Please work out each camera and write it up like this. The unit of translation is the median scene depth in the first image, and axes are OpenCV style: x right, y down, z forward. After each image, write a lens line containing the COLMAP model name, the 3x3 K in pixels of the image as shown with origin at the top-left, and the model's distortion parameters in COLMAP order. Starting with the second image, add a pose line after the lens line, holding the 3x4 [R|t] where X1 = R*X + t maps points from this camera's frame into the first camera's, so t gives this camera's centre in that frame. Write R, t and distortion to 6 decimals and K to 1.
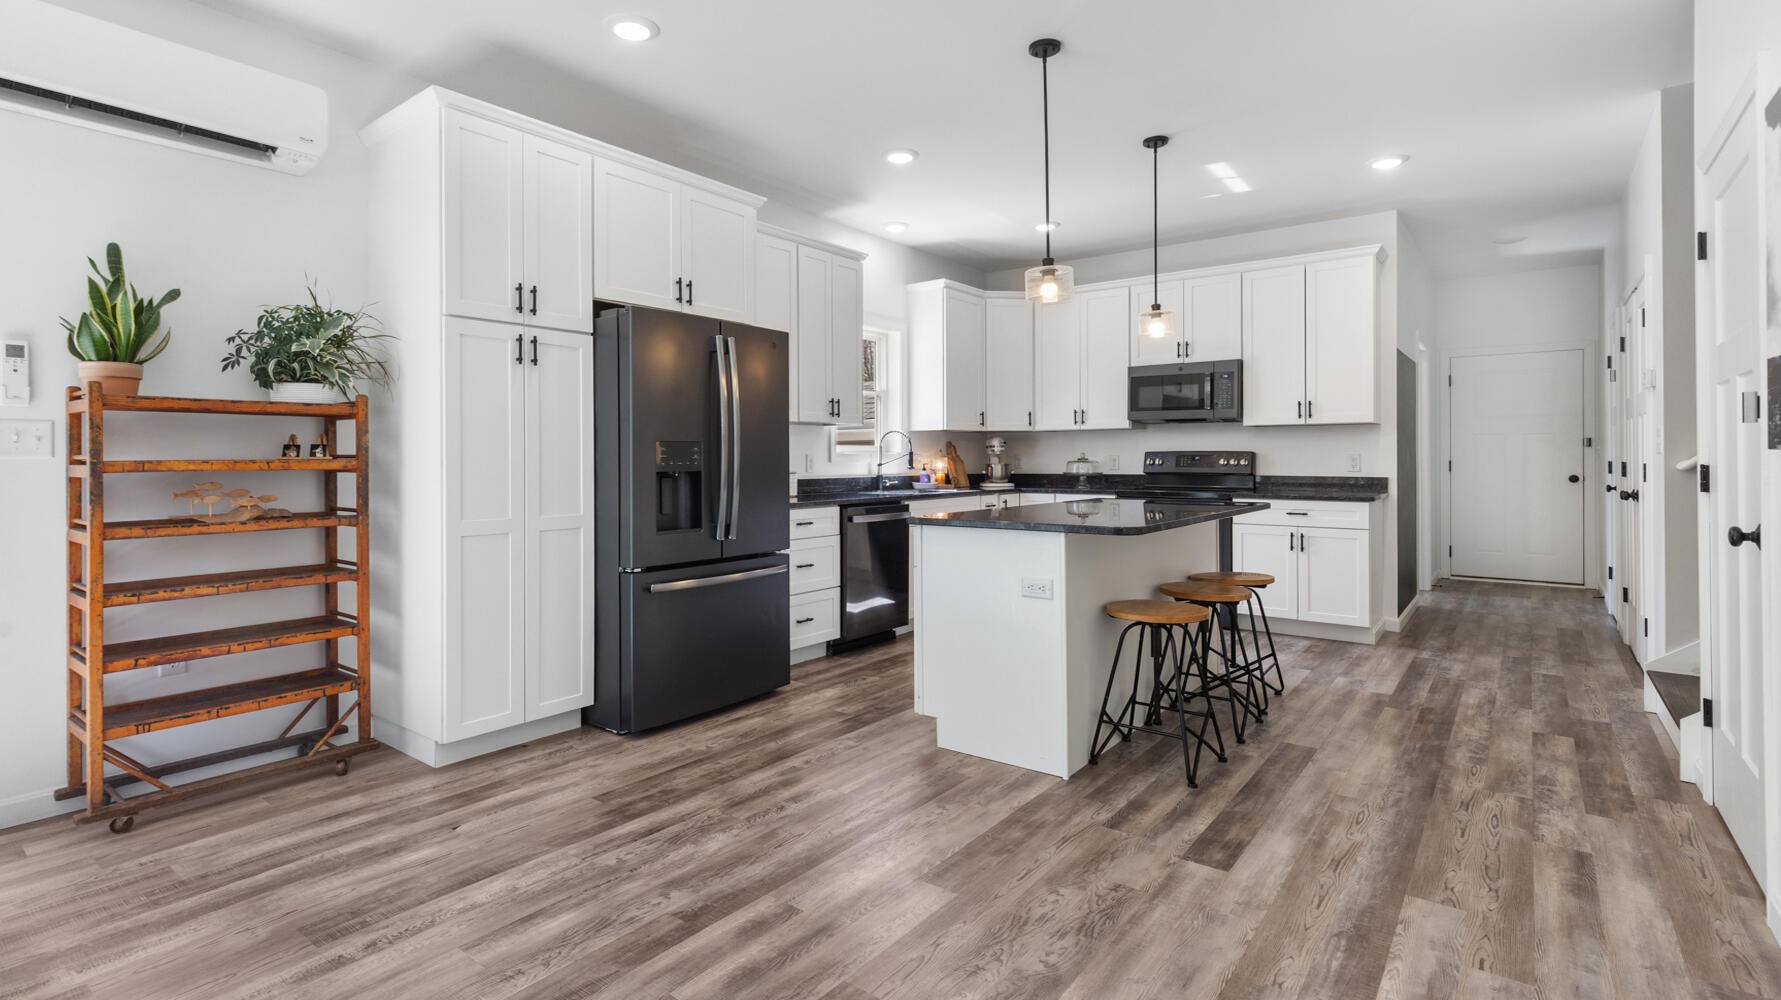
lens RADIAL K [[801.8, 0, 839.4], [0, 801.8, 454.1], [0, 0, 1]] dist [0.001162, 0.000080]
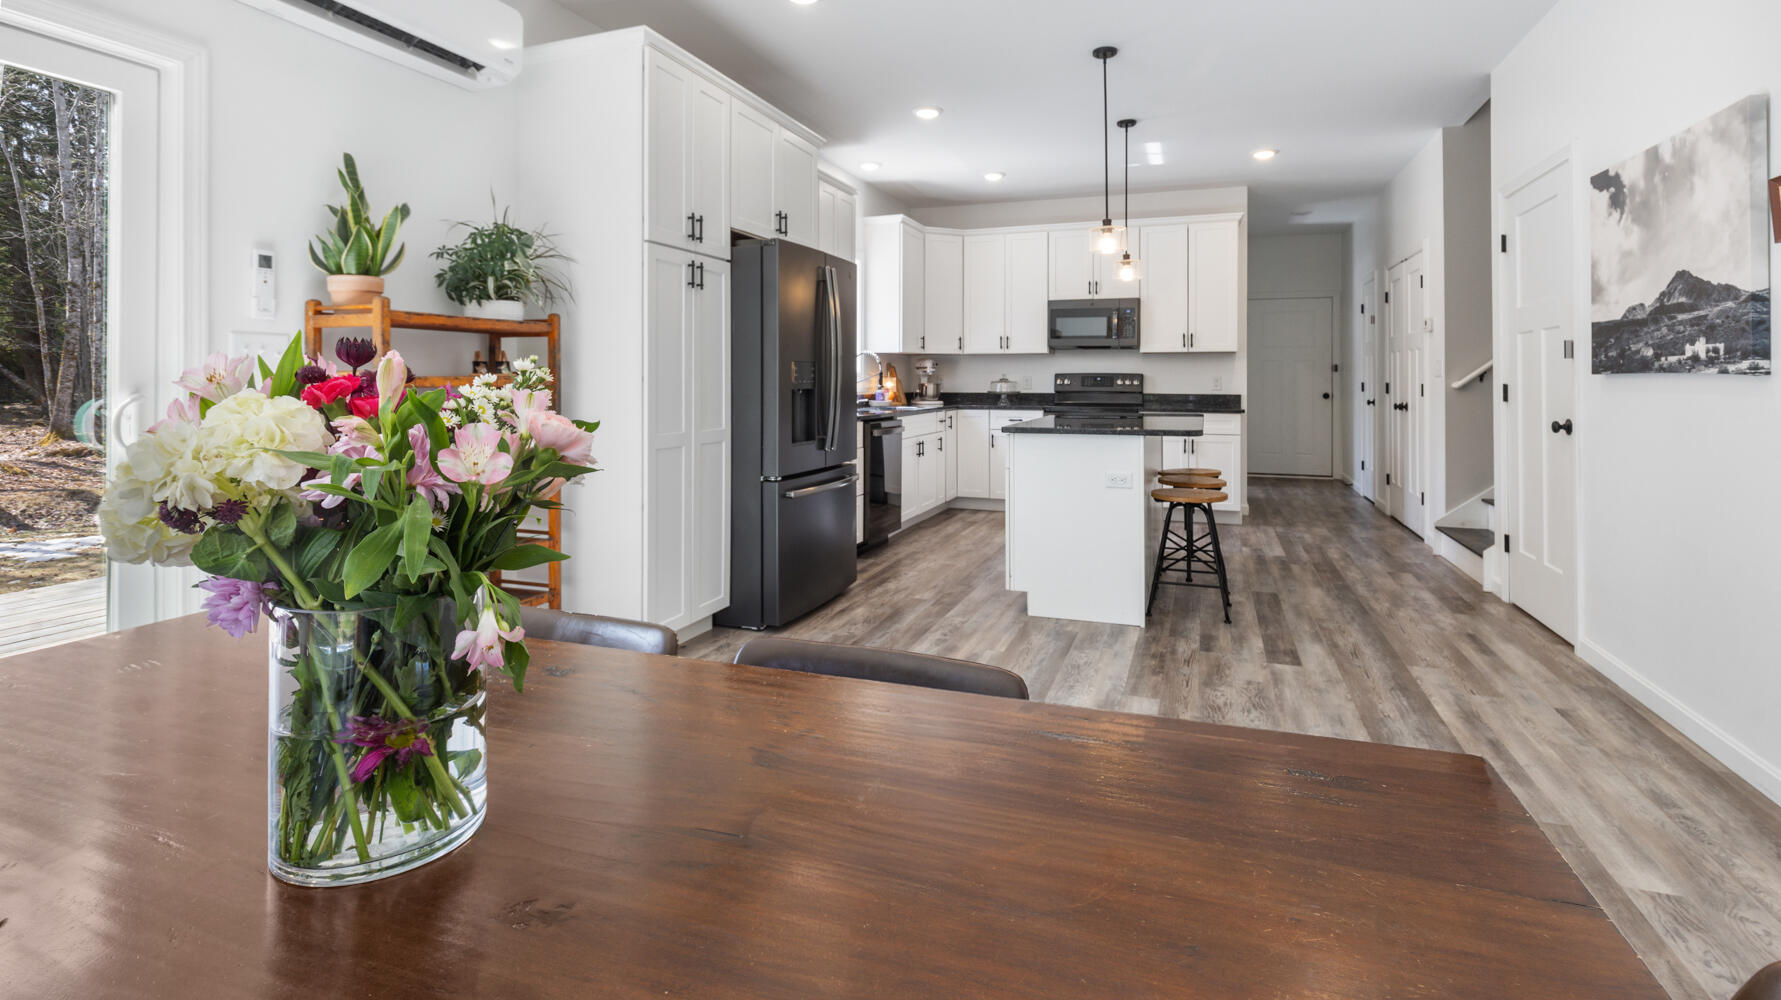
lens RADIAL K [[831.7, 0, 862.3], [0, 831.7, 371.9], [0, 0, 1]] dist [-0.000506, 0.000321]
pose [[0.949790, 0.006704, 0.312818, -0.306783], [-0.005938, 0.999977, -0.003400, 0.000893], [-0.312833, 0.001371, 0.949807, -0.071706]]
